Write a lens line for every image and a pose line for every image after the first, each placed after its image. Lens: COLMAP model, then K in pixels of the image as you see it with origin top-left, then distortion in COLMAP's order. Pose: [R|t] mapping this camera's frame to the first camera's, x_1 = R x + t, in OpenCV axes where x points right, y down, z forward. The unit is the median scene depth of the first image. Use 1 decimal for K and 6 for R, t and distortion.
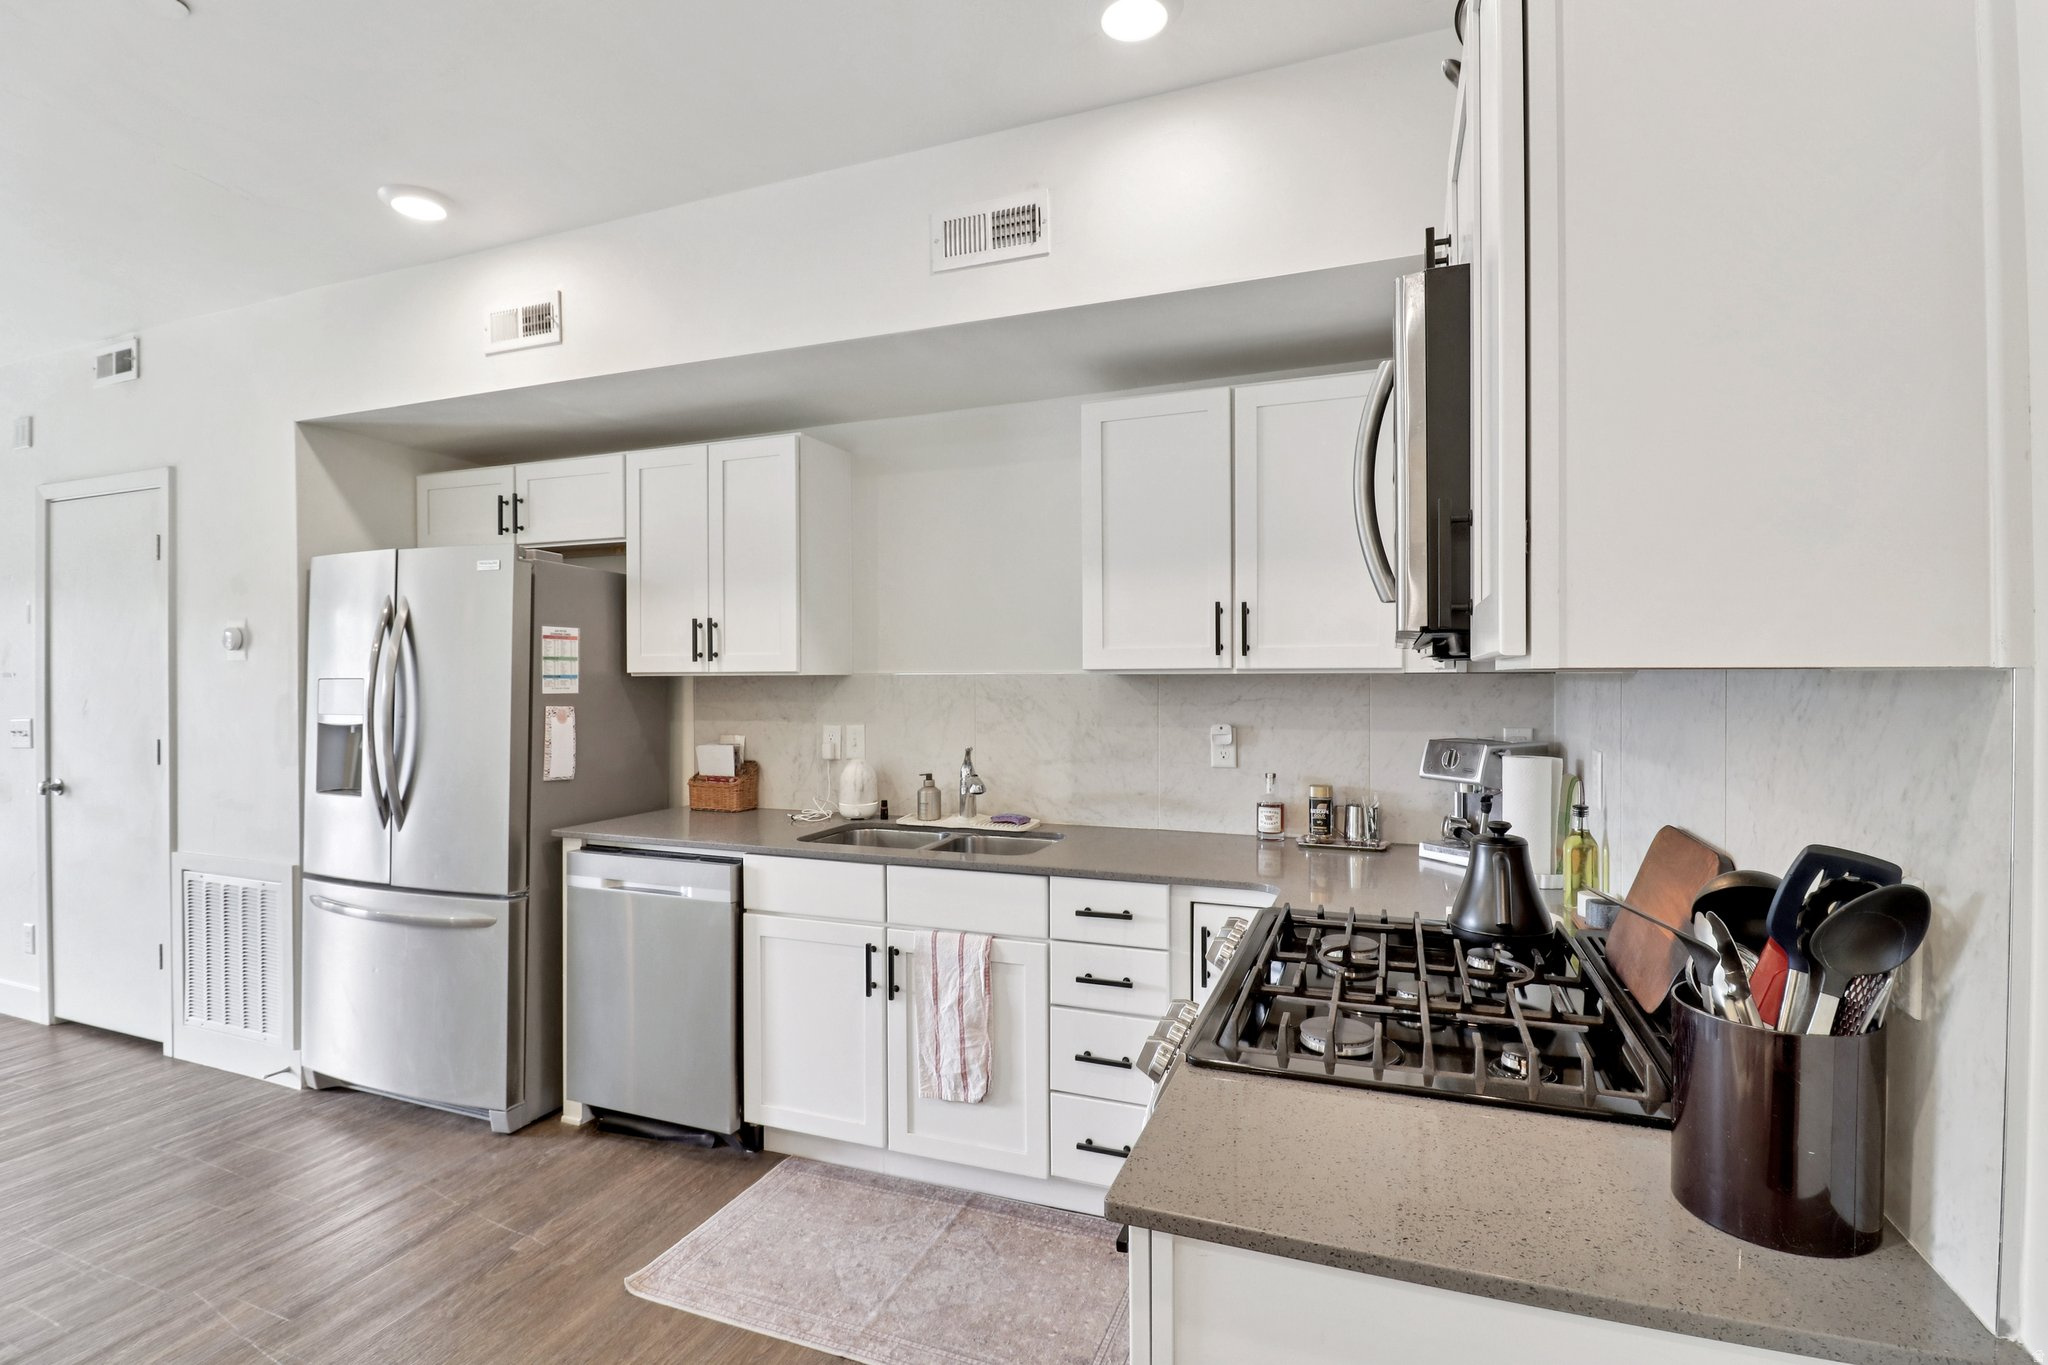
lens RADIAL K [[965.8, 0, 1023.6], [0, 965.8, 677.4], [0, 0, 1]] dist [0.001127, -0.013301]
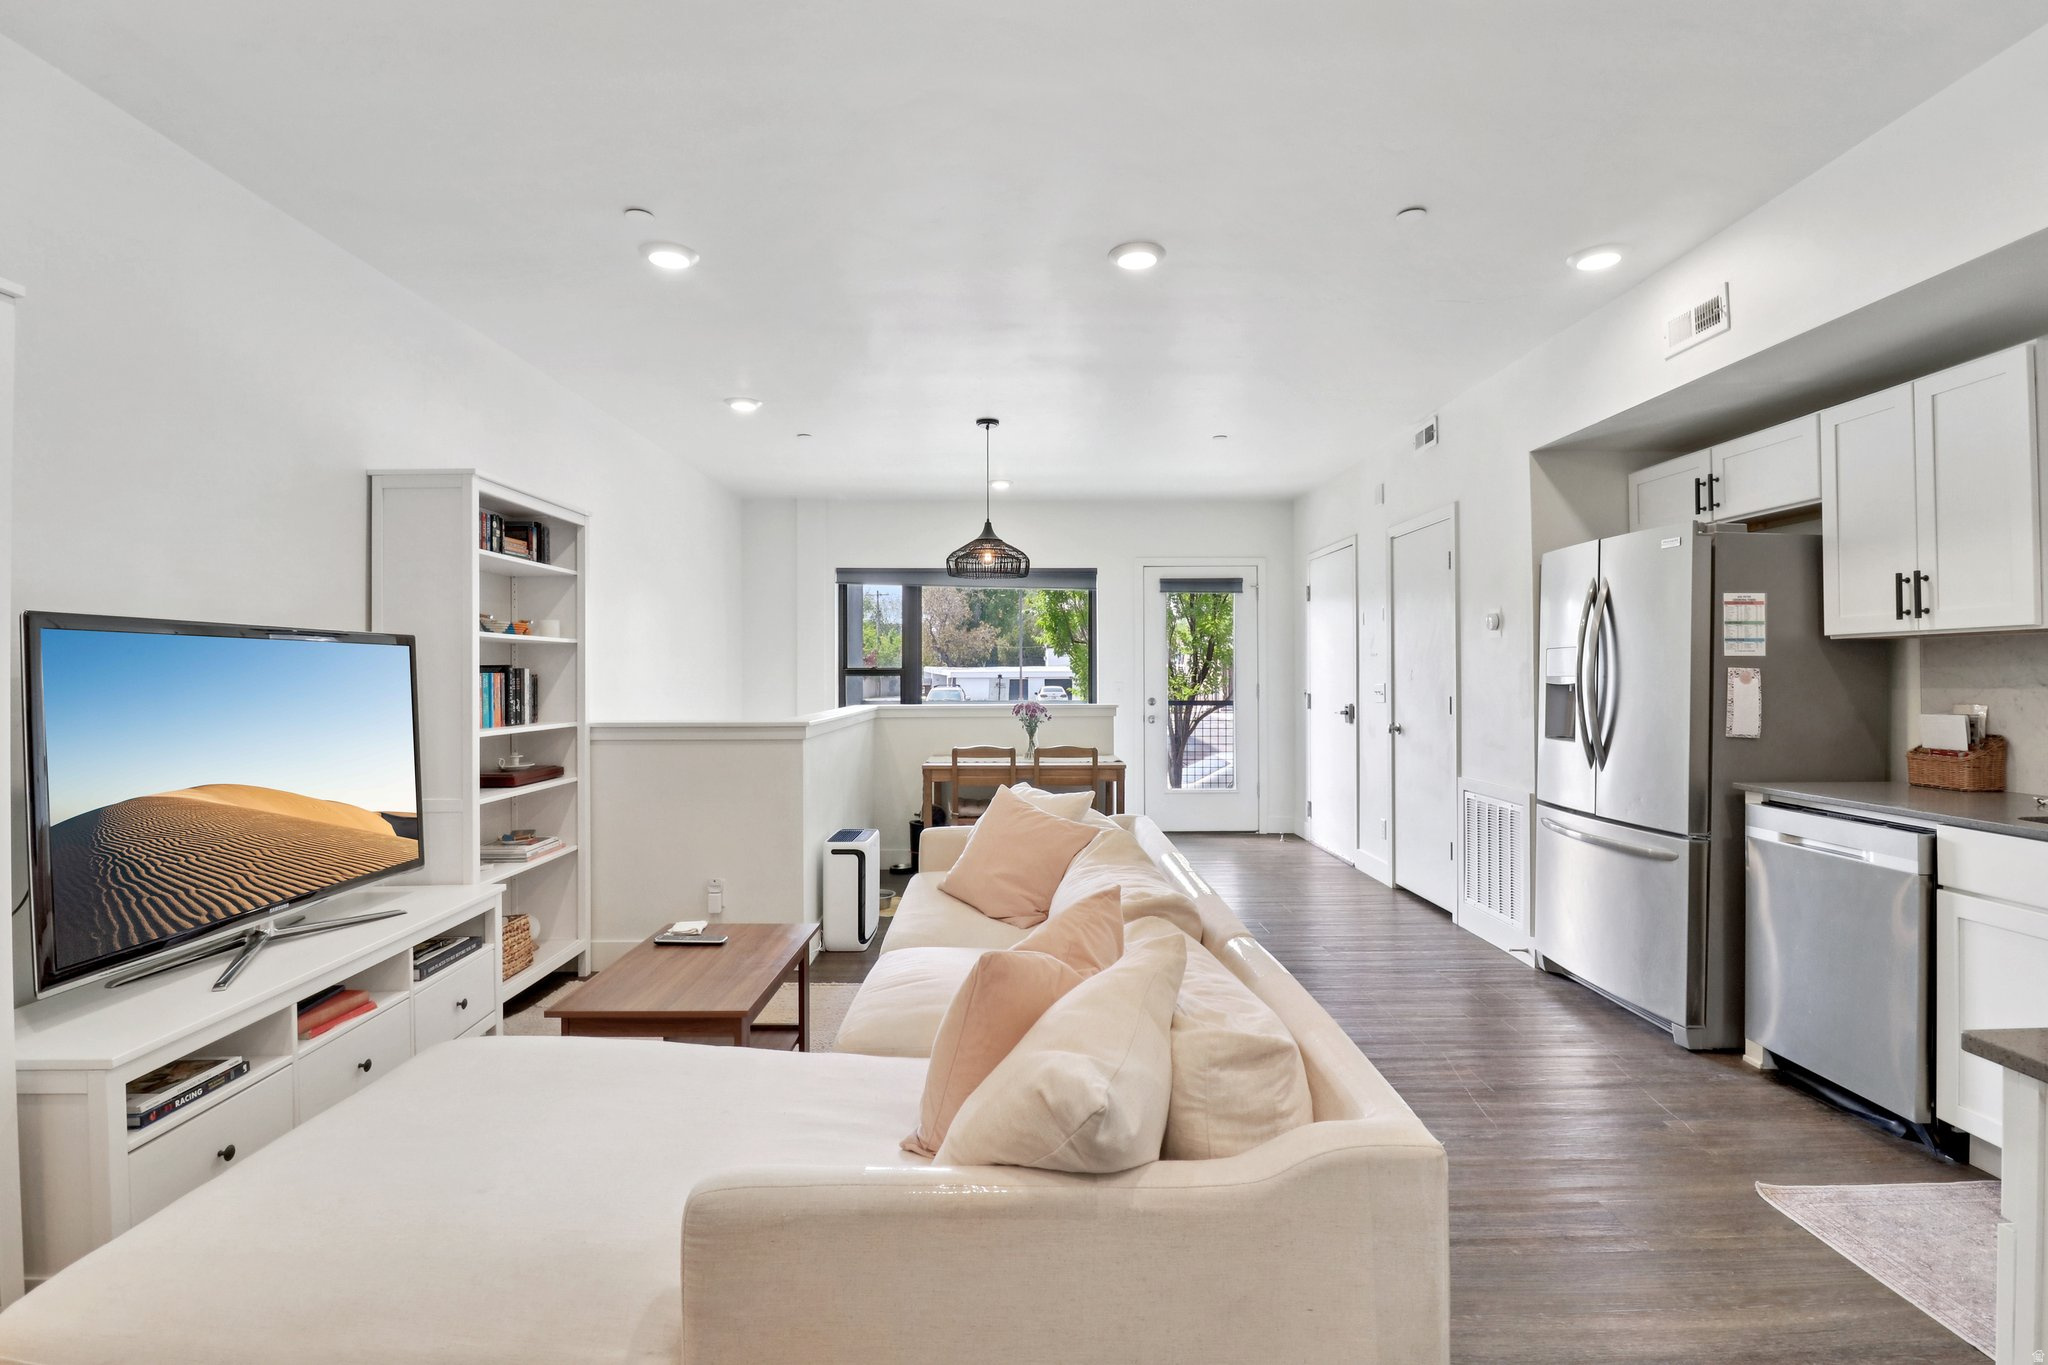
lens RADIAL K [[953.6, 0, 1021.3], [0, 953.6, 668.1], [0, 0, 1]] dist [-0.001069, -0.013584]
pose [[0.365882, -0.006476, -0.930639, 0.197083], [0.001792, 0.999979, -0.006254, 0.035140], [0.930659, 0.000621, 0.365886, -0.116356]]
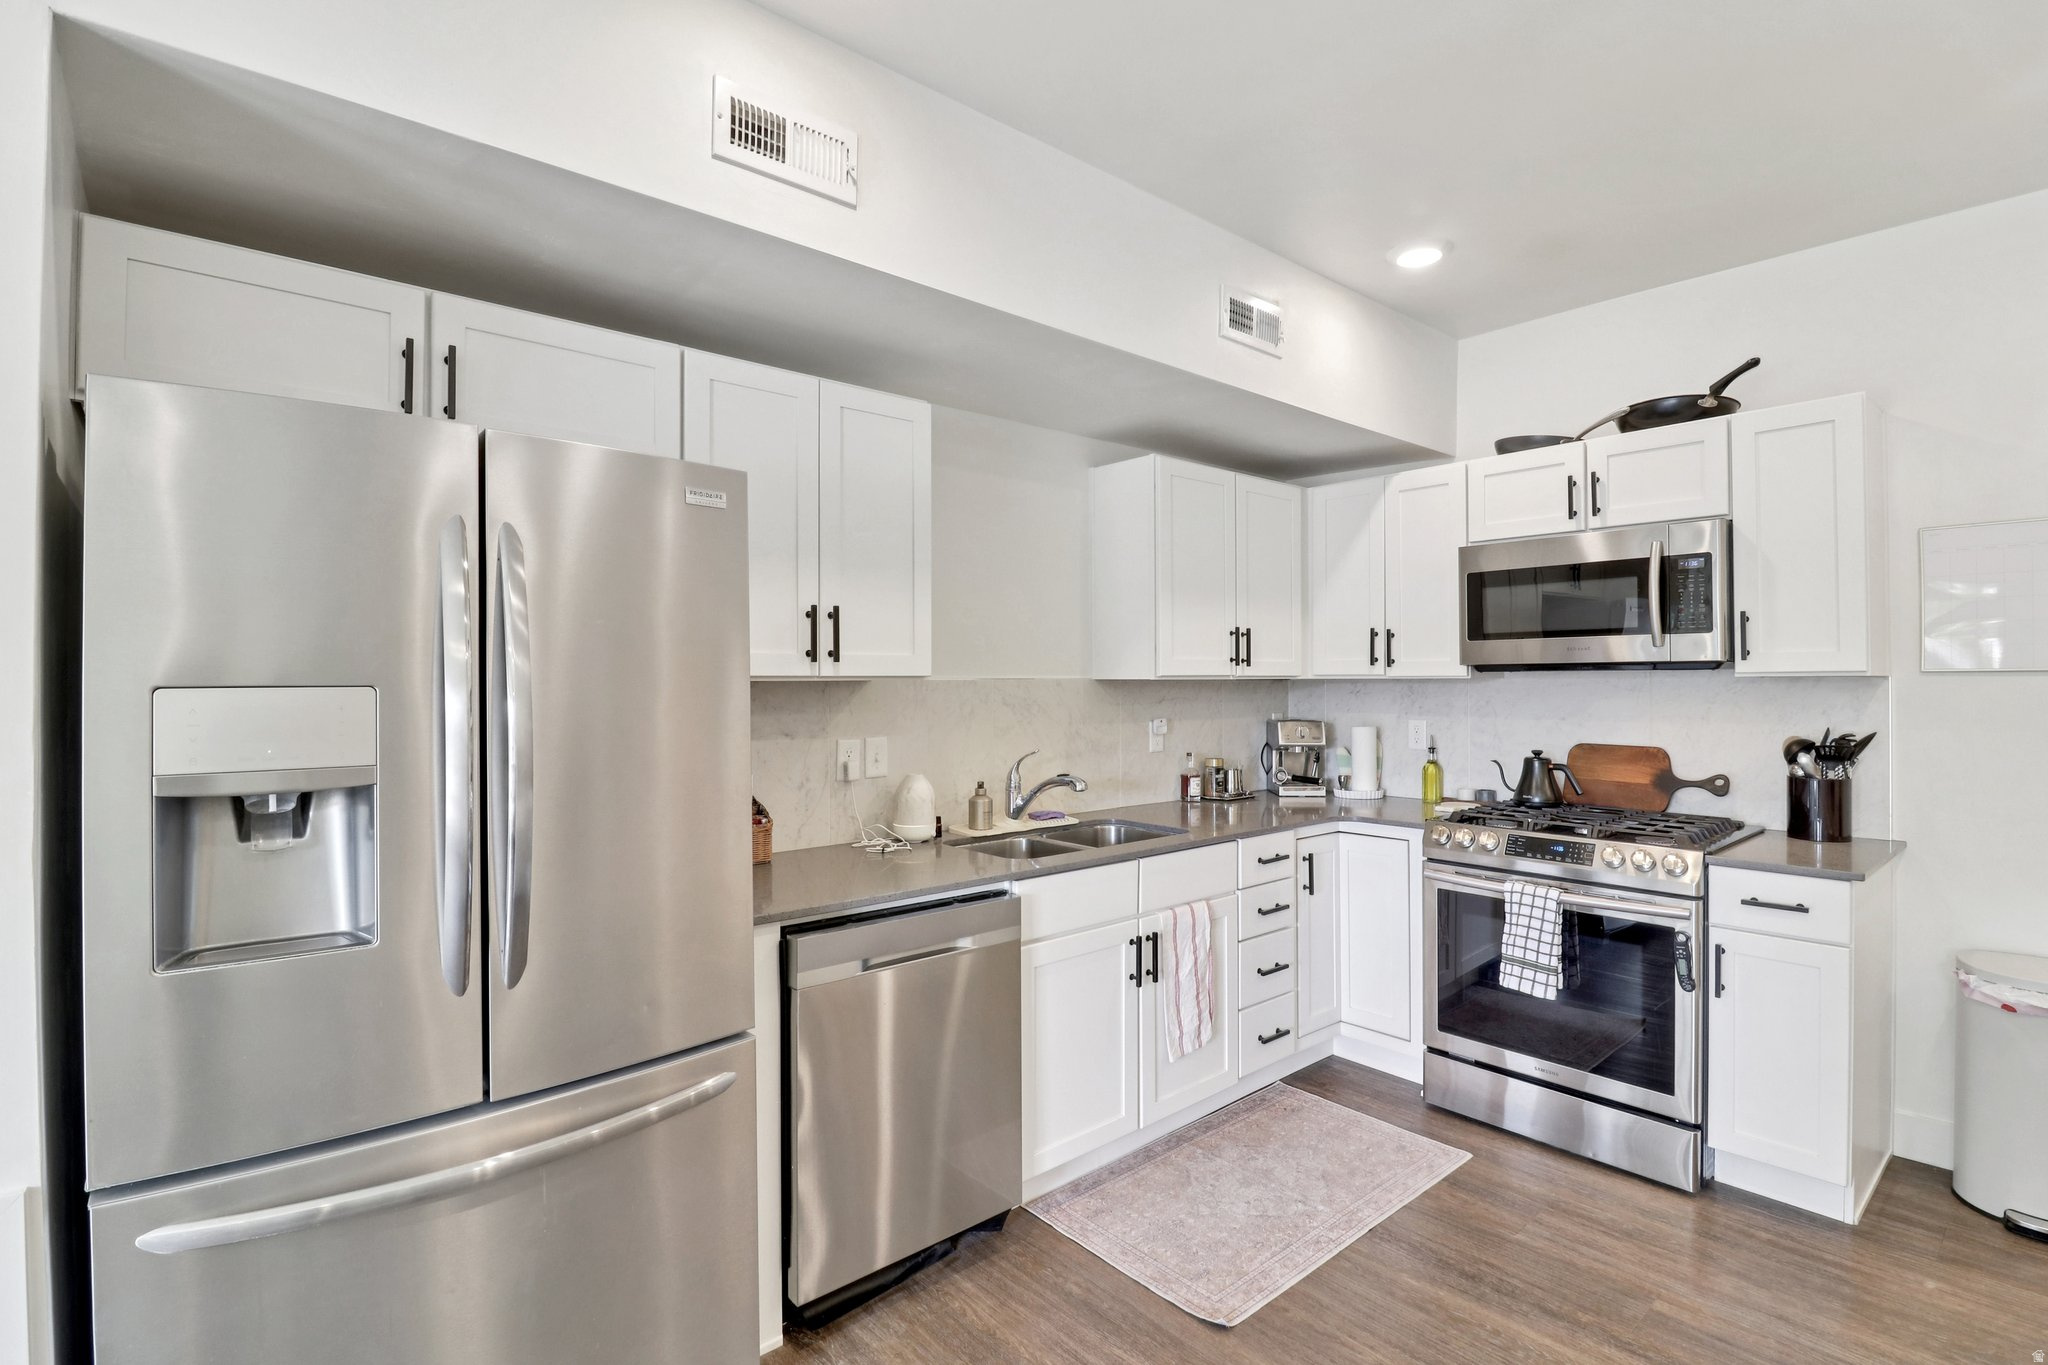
lens RADIAL K [[957.3, 0, 1030.6], [0, 957.3, 679.5], [0, 0, 1]] dist [0.000023, -0.011213]
pose [[0.469159, 0.002366, 0.883111, -0.945322], [0.003771, 0.999982, -0.004683, 0.001509], [-0.883106, 0.005527, 0.469141, 0.514251]]
